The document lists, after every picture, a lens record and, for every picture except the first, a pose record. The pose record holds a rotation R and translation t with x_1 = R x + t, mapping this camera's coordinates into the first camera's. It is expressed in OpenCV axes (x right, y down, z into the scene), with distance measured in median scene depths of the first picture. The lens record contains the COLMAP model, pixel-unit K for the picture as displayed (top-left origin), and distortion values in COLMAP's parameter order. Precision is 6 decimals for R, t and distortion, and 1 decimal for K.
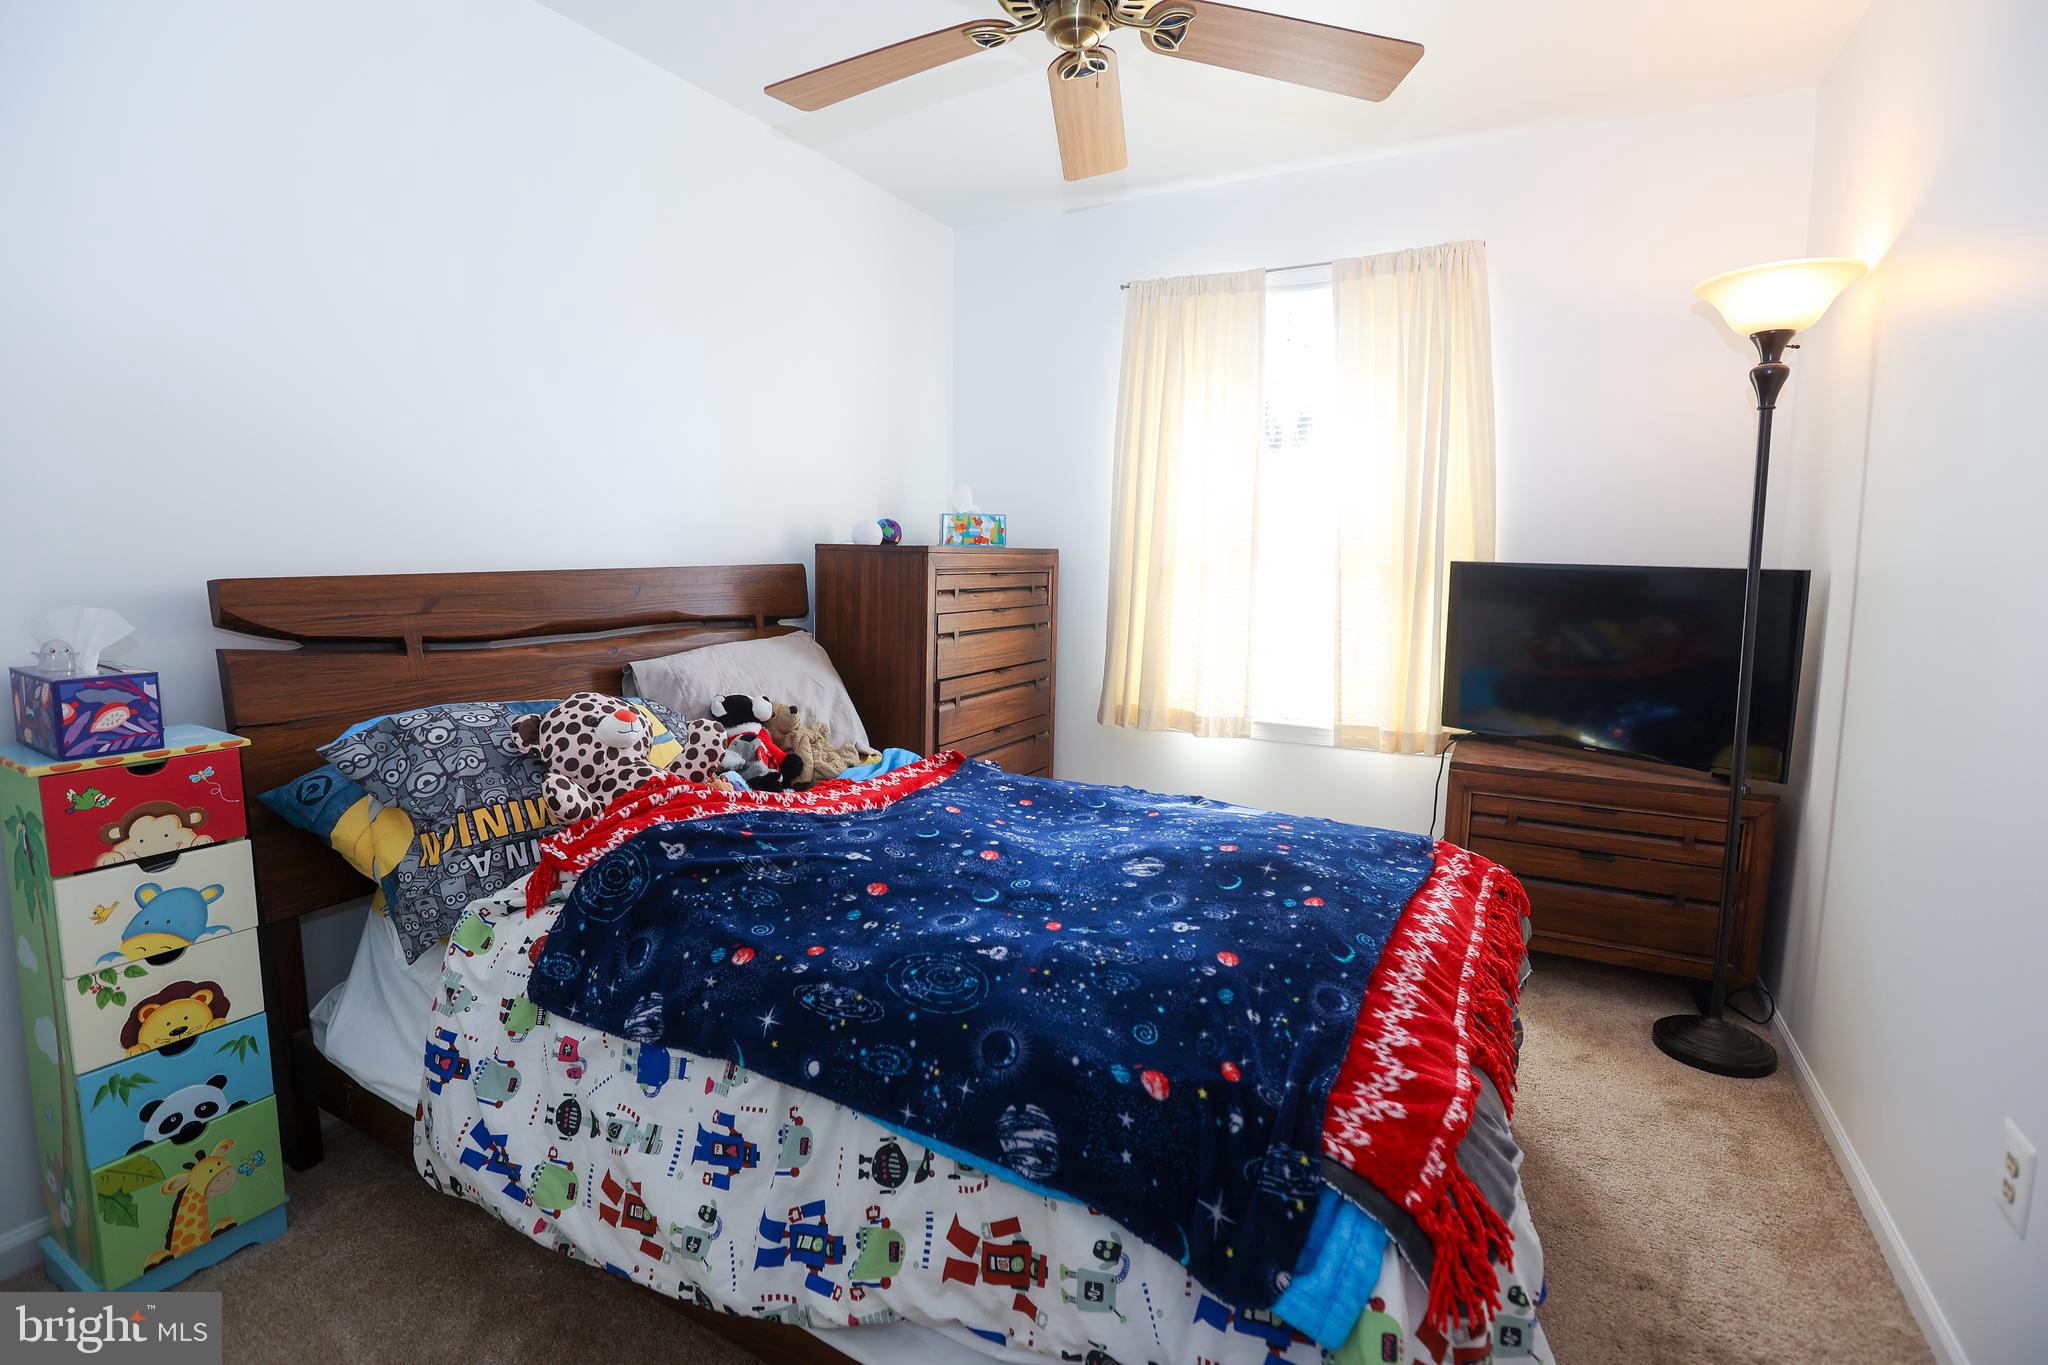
lens RADIAL K [[931.2, 0, 1020.5], [0, 931.2, 658.4], [0, 0, 1]] dist [-0.036799, 0.000683]
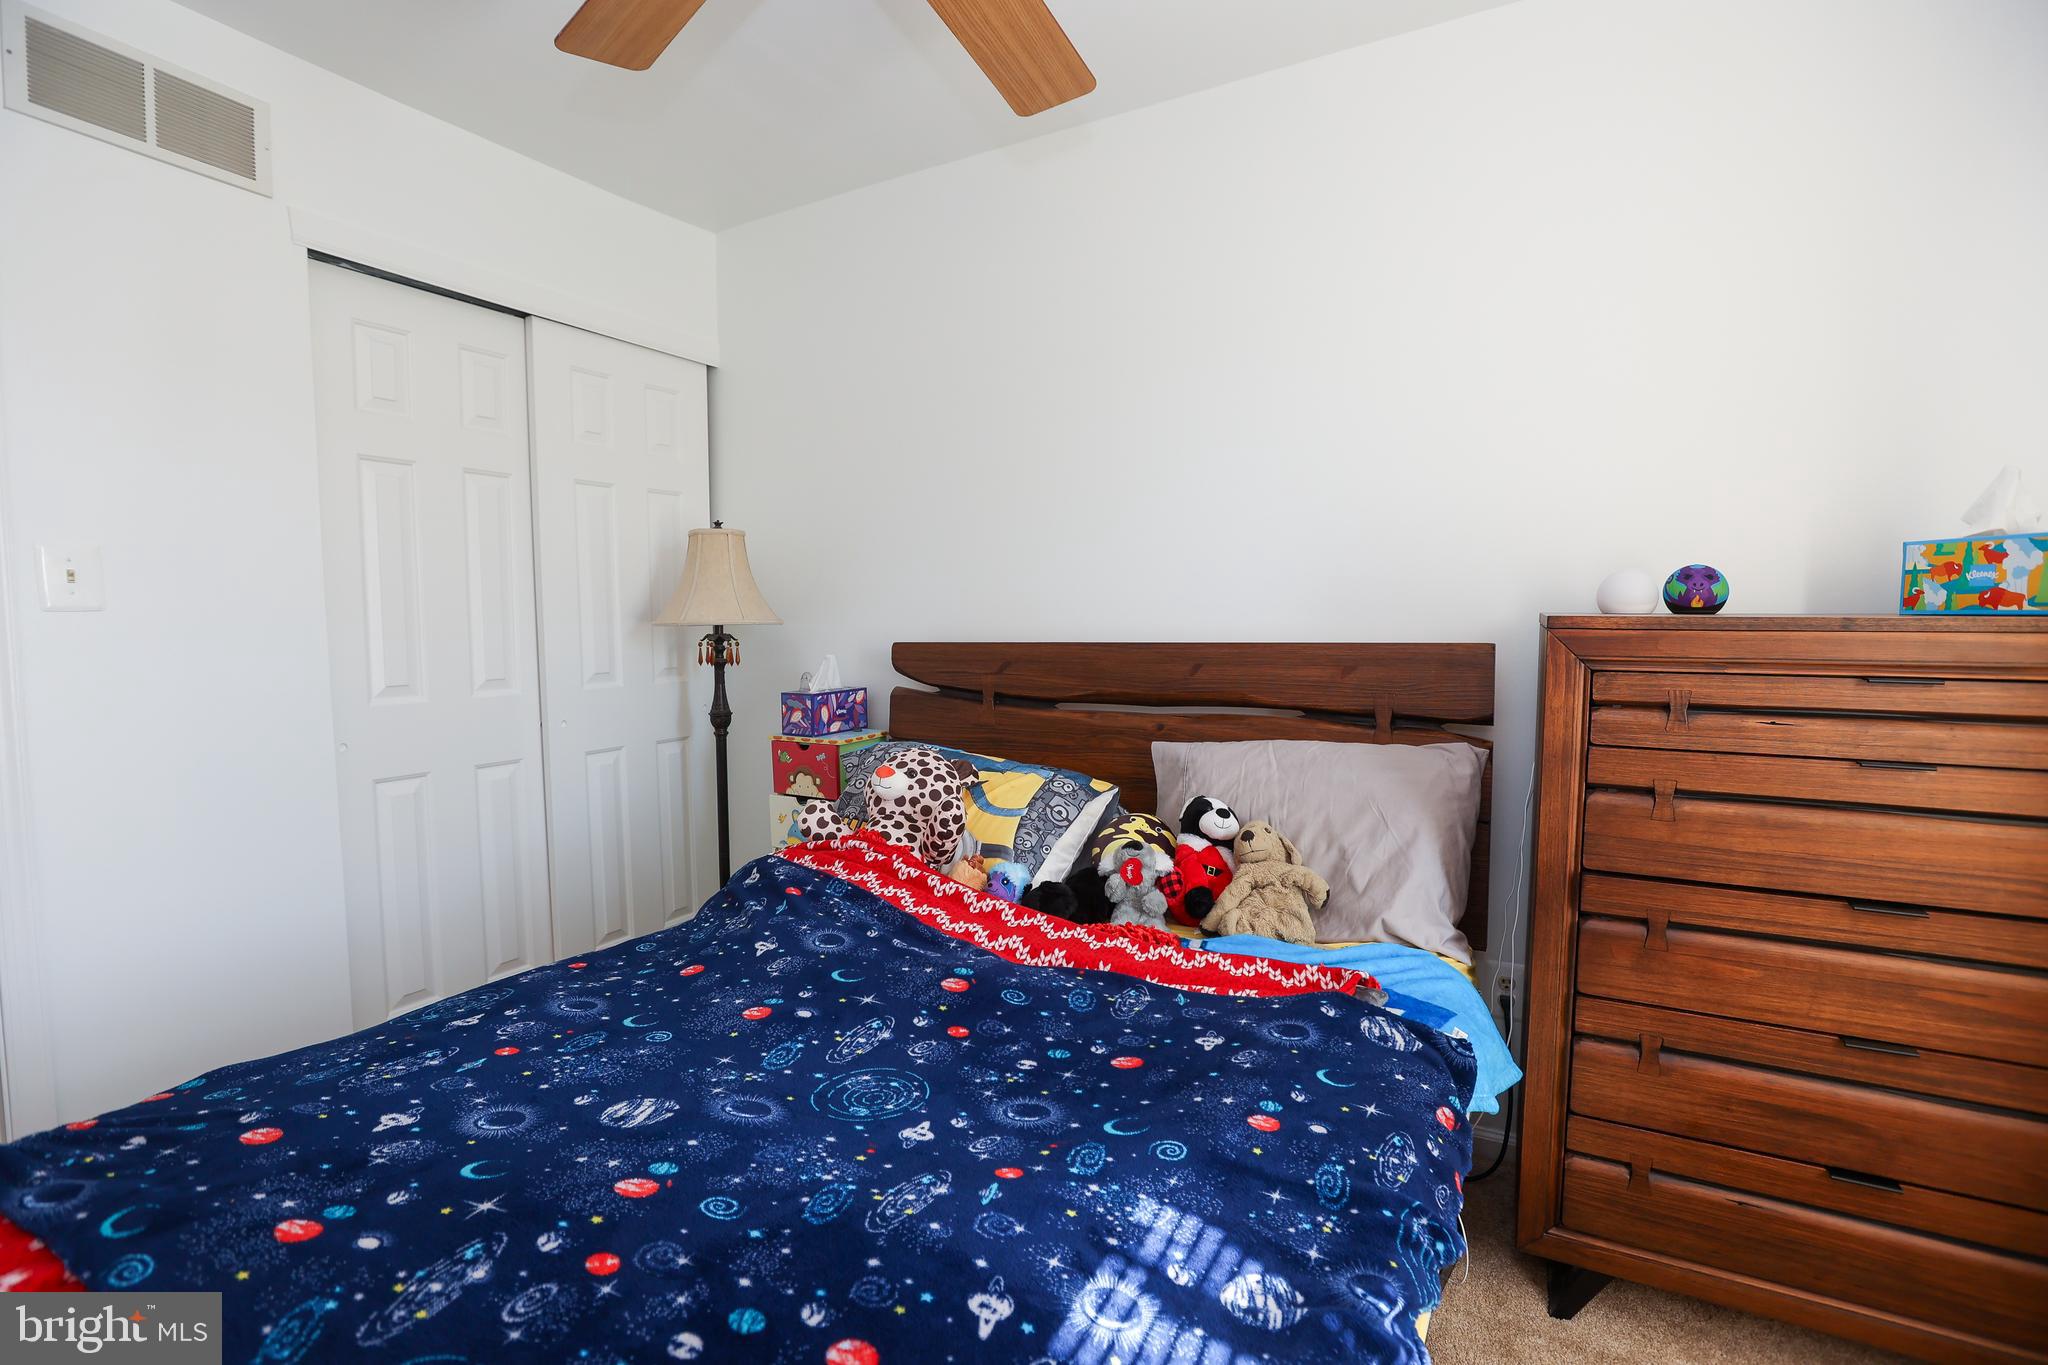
lens RADIAL K [[931.2, 0, 1020.5], [0, 931.2, 658.4], [0, 0, 1]] dist [-0.036799, 0.000683]
pose [[0.018221, 0.026981, -0.999470, 0.632934], [-0.118083, 0.992698, 0.024645, -0.106339], [0.992837, 0.117571, 0.021274, 1.019304]]
